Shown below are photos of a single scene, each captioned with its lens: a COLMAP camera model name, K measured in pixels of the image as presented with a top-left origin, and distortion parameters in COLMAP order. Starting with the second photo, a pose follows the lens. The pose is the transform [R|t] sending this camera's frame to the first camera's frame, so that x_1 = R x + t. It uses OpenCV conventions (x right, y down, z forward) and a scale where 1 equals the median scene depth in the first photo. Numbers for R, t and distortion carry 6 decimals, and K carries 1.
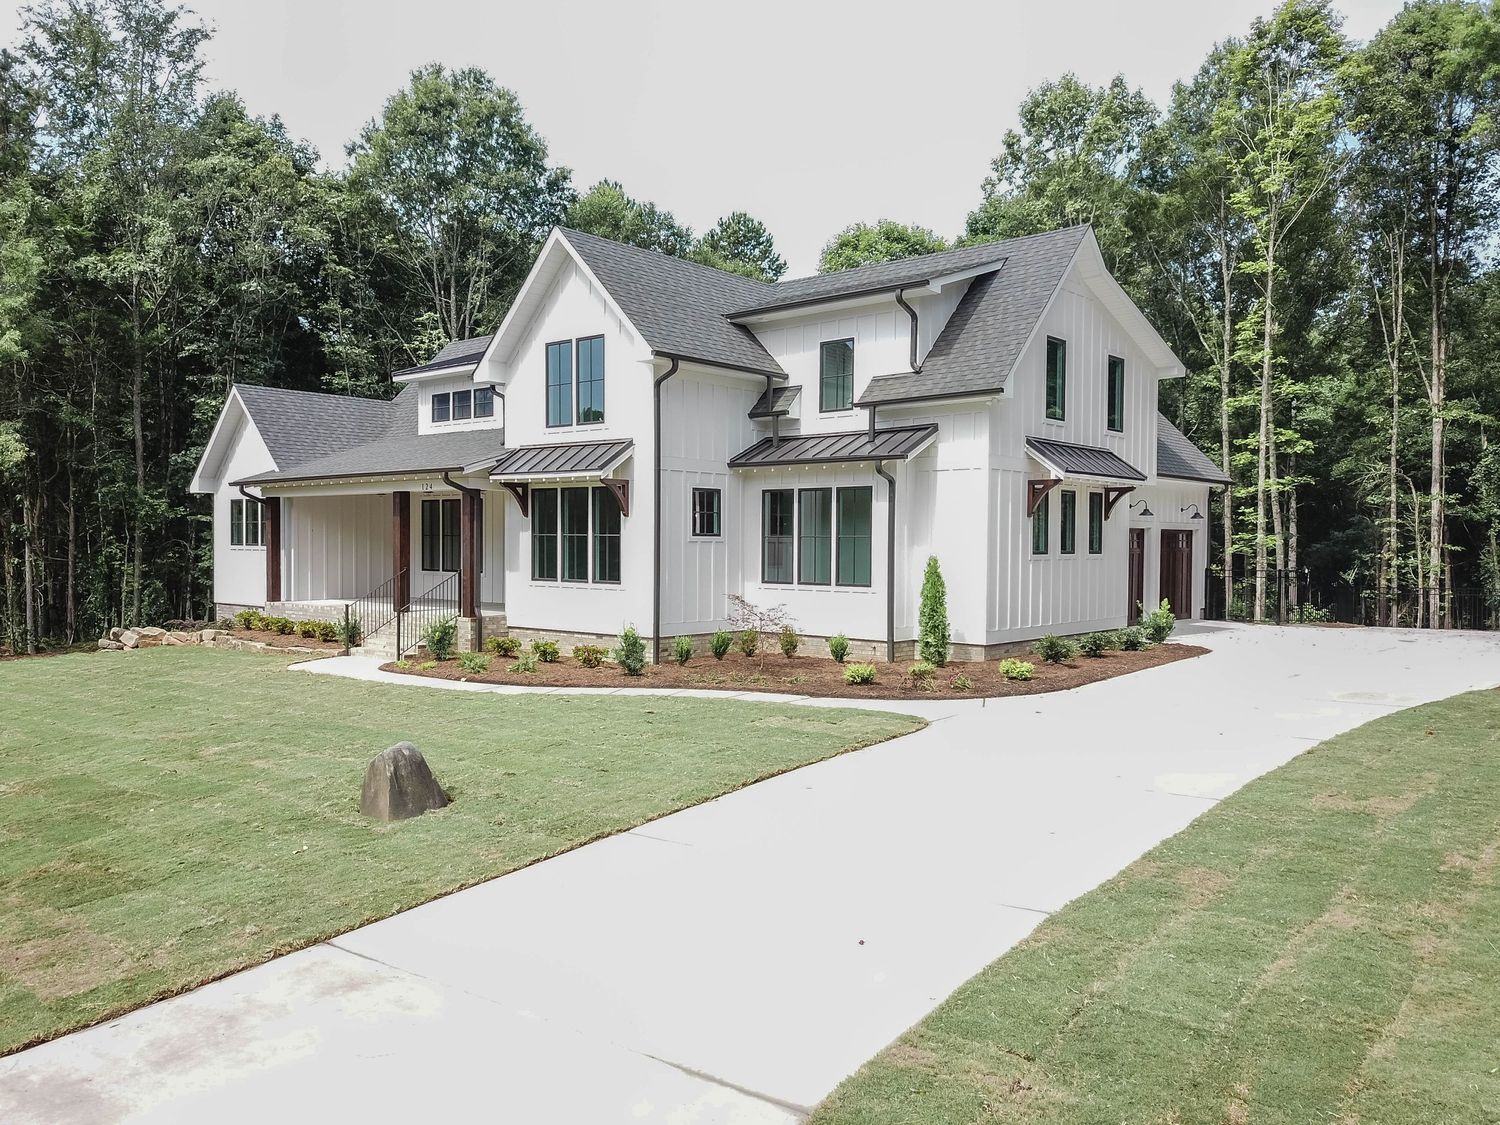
lens RADIAL K [[1157.2, 0, 750.0], [0, 1157.2, 562.5], [0, 0, 1]] dist [0.024898, -0.013866]
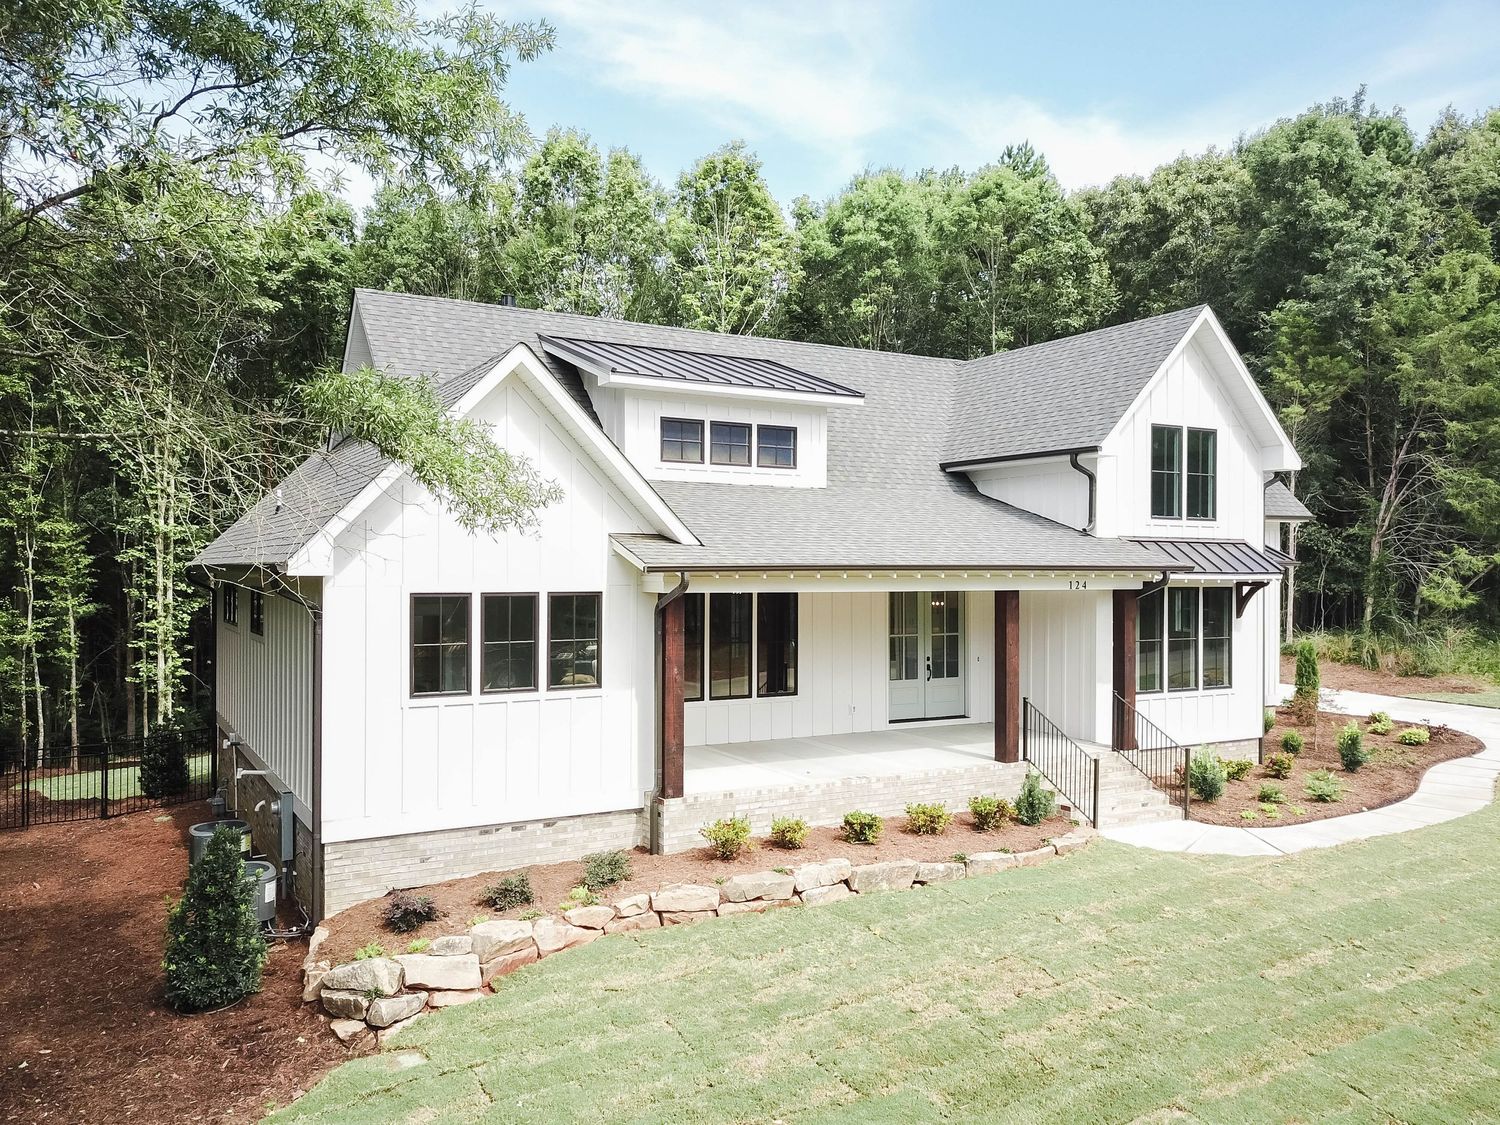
lens RADIAL K [[1157.2, 0, 750.0], [0, 1157.2, 562.5], [0, 0, 1]] dist [0.024898, -0.013866]
pose [[0.330169, 0.004735, 0.943910, -1.008151], [0.018907, 0.999754, -0.011629, -0.072451], [-0.943733, 0.021686, 0.329998, 0.917597]]
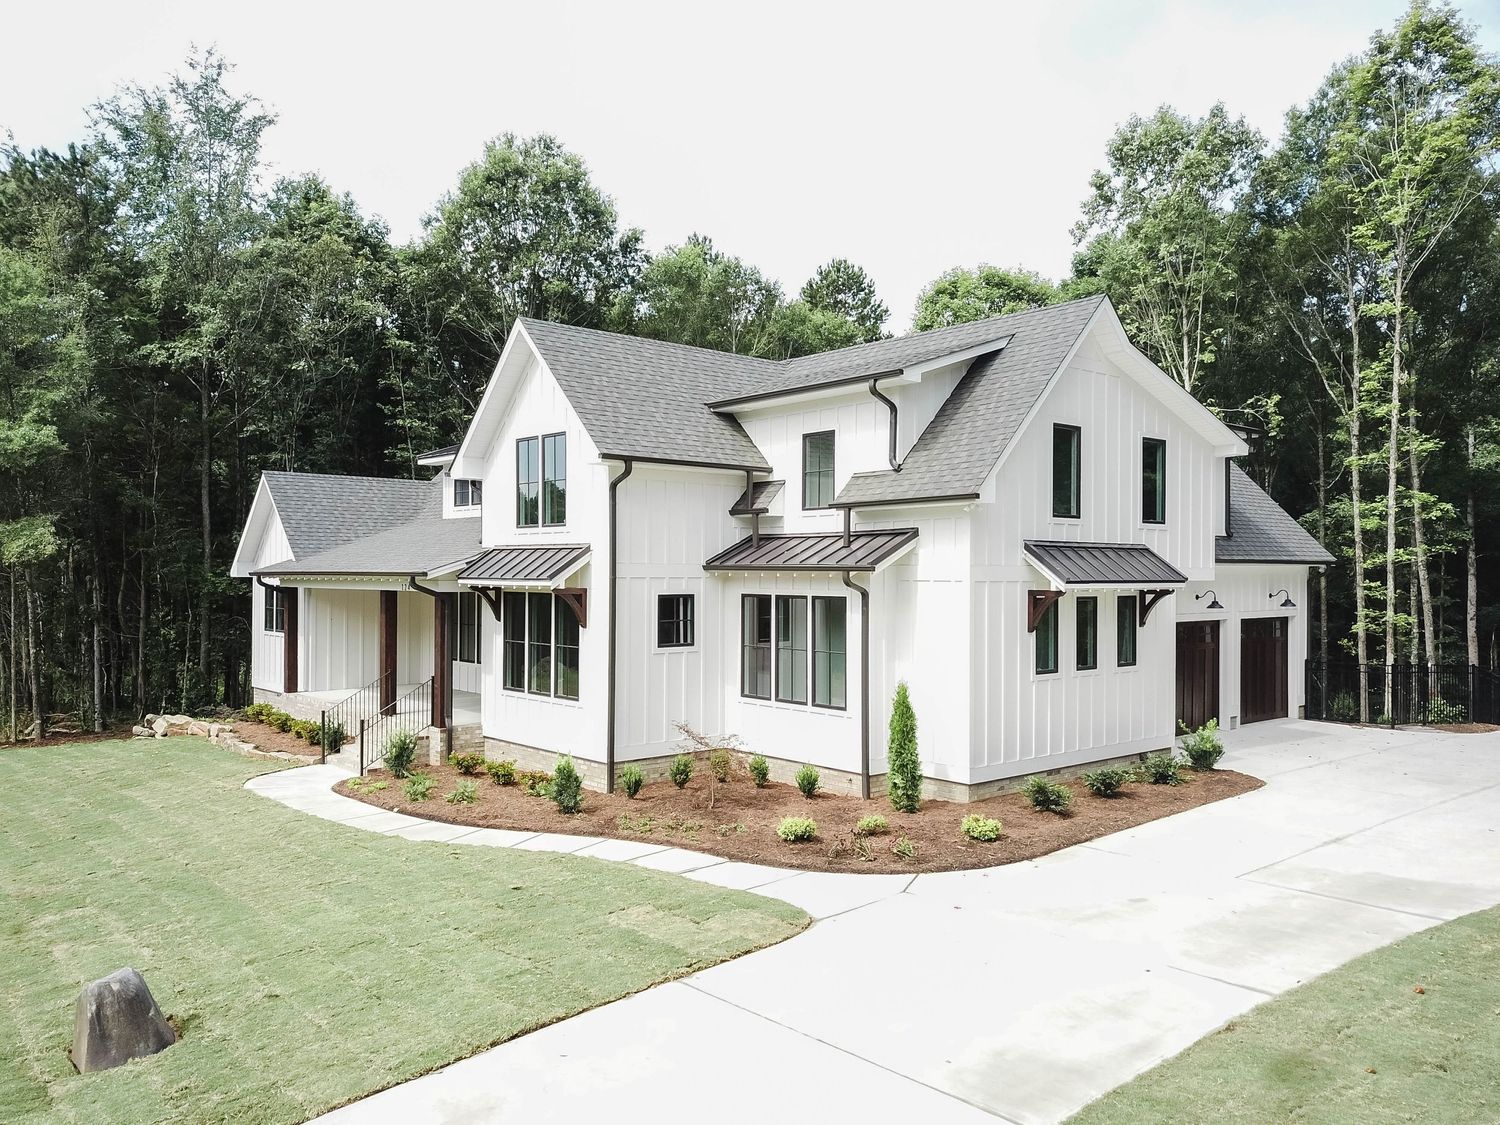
lens RADIAL K [[1157.2, 0, 750.0], [0, 1157.2, 562.5], [0, 0, 1]] dist [0.024898, -0.013866]
pose [[0.989795, -0.003026, -0.142467, 0.133794], [-0.000723, 0.999655, -0.026254, -0.058623], [0.142498, 0.026089, 0.989451, 0.089708]]
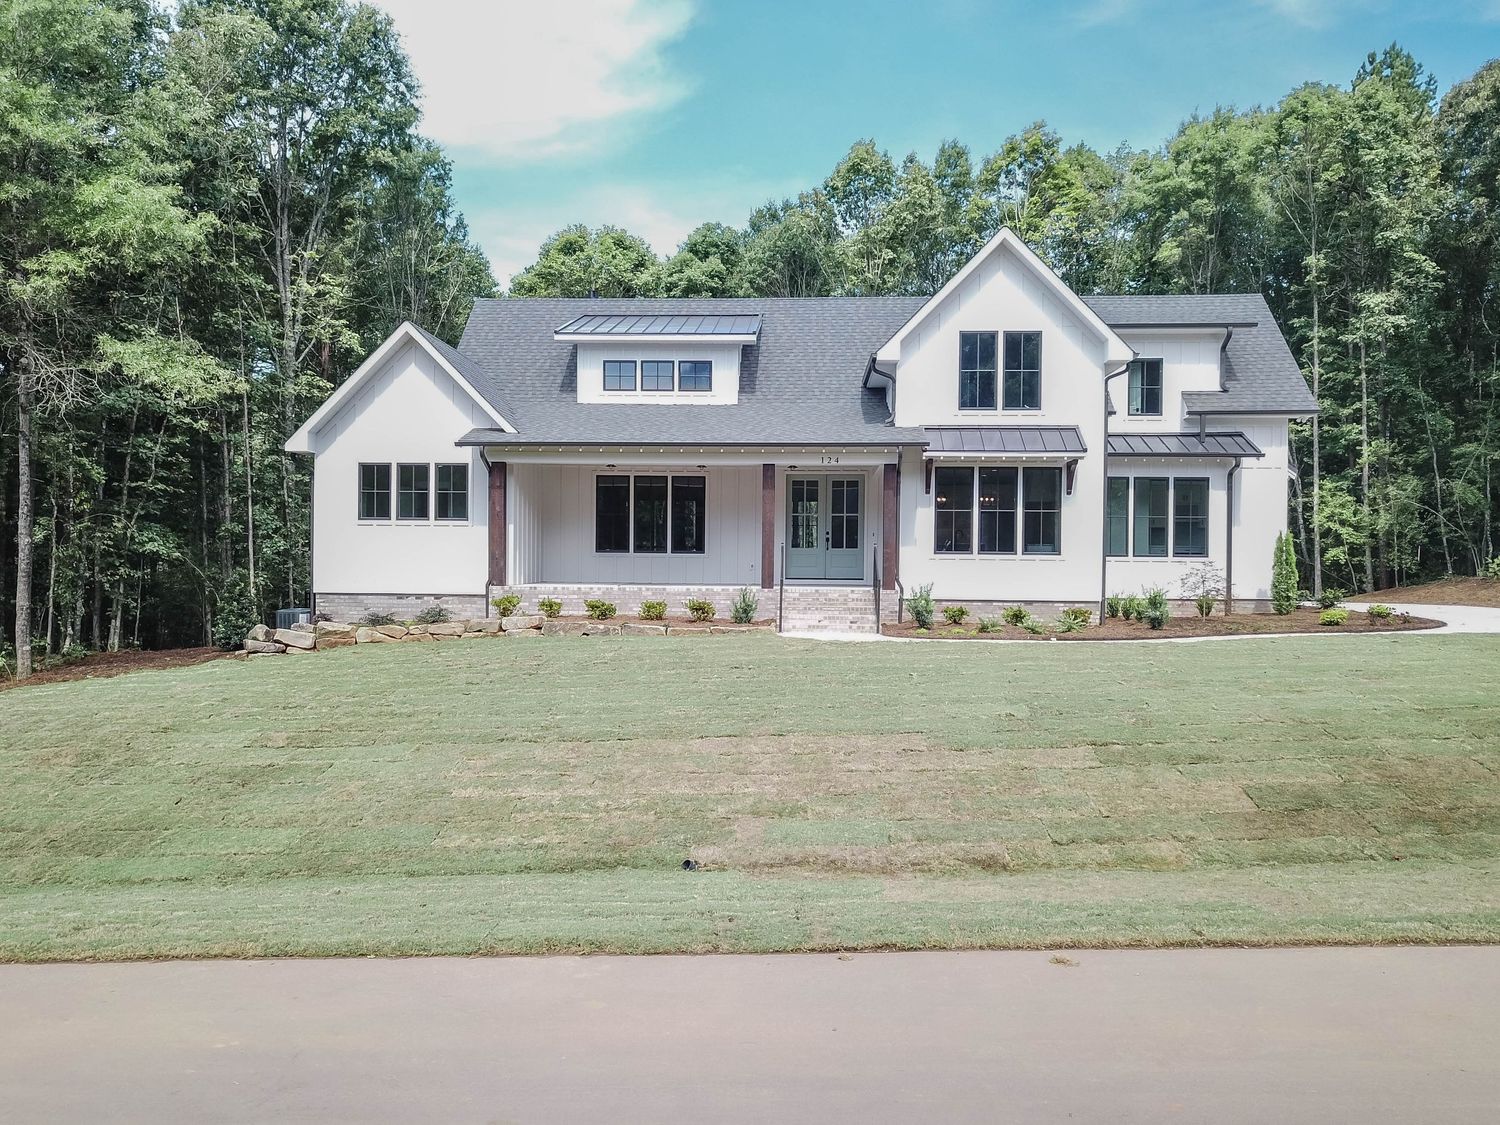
lens RADIAL K [[1157.2, 0, 750.0], [0, 1157.2, 562.5], [0, 0, 1]] dist [0.024898, -0.013866]
pose [[0.788617, 0.002428, 0.614880, -0.898741], [0.008505, 0.999853, -0.014856, 0.034437], [-0.614826, 0.016945, 0.788481, 0.262455]]
